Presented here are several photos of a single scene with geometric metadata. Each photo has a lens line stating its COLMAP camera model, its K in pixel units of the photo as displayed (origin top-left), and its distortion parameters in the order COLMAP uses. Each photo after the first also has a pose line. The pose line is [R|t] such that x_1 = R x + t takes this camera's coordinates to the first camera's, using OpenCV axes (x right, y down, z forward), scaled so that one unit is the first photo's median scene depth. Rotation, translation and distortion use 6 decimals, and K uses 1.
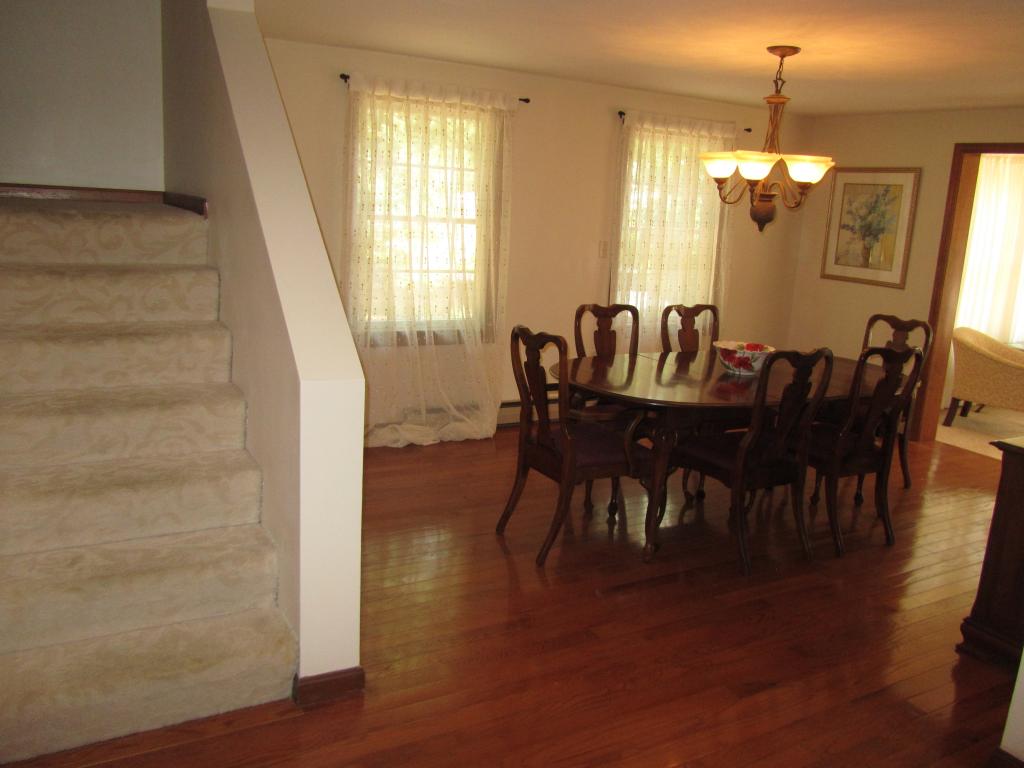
lens RADIAL K [[844.5, 0, 514.7], [0, 844.5, 382.4], [0, 0, 1]] dist [-0.044766, 0.012543]
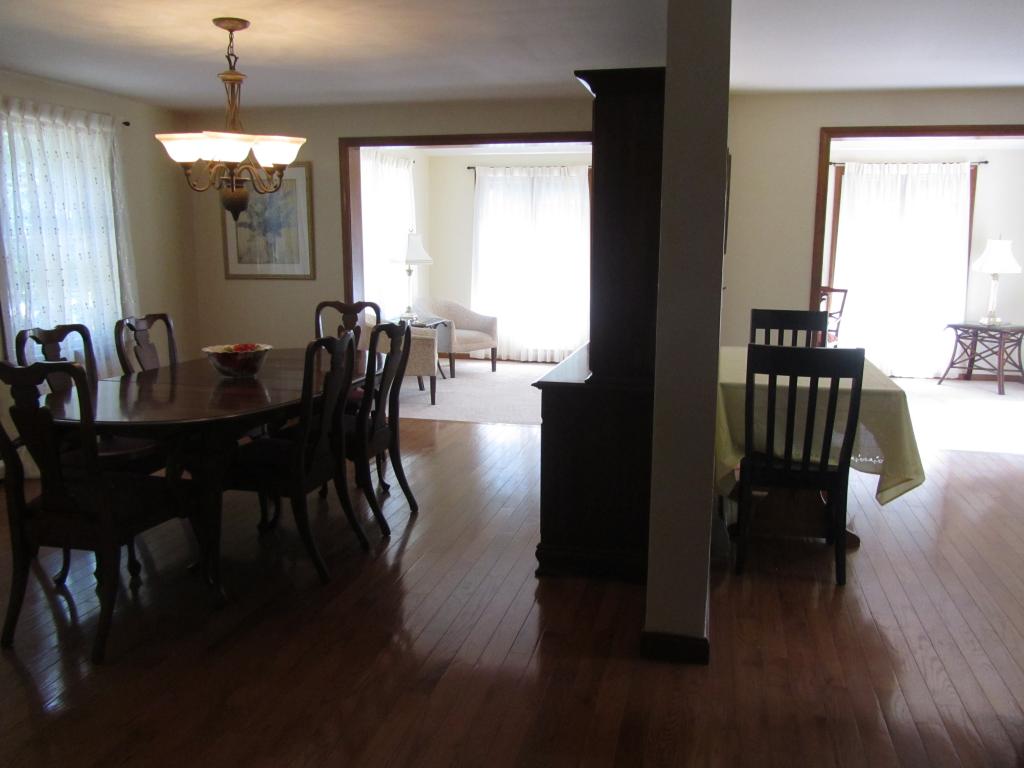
lens RADIAL K [[844.5, 0, 513.0], [0, 844.5, 382.2], [0, 0, 1]] dist [-0.044766, 0.012543]
pose [[0.687334, -0.179969, 0.703692, -0.129384], [0.195306, 0.978930, 0.059595, -0.001695], [-0.699591, 0.096474, 0.708001, 0.113904]]
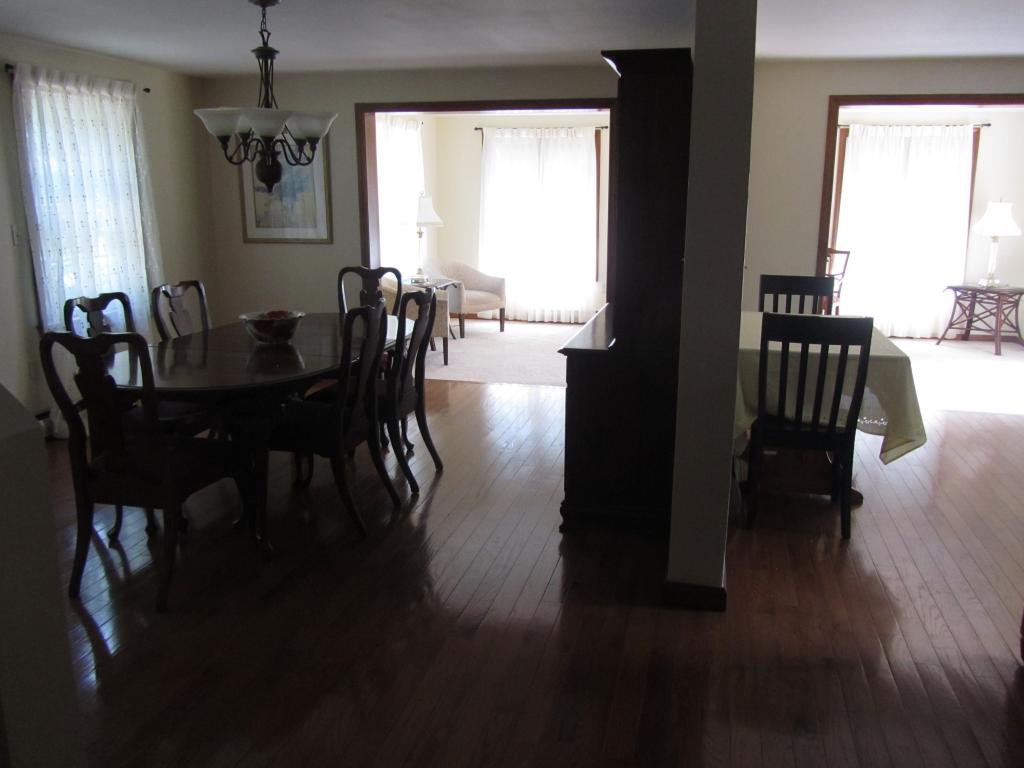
lens RADIAL K [[844.5, 0, 512.1], [0, 844.5, 382.1], [0, 0, 1]] dist [-0.044766, 0.012543]
pose [[0.684161, -0.216983, 0.696306, -0.168051], [0.195284, 0.974359, 0.111752, -0.016518], [-0.702700, 0.059521, 0.708992, 0.105745]]
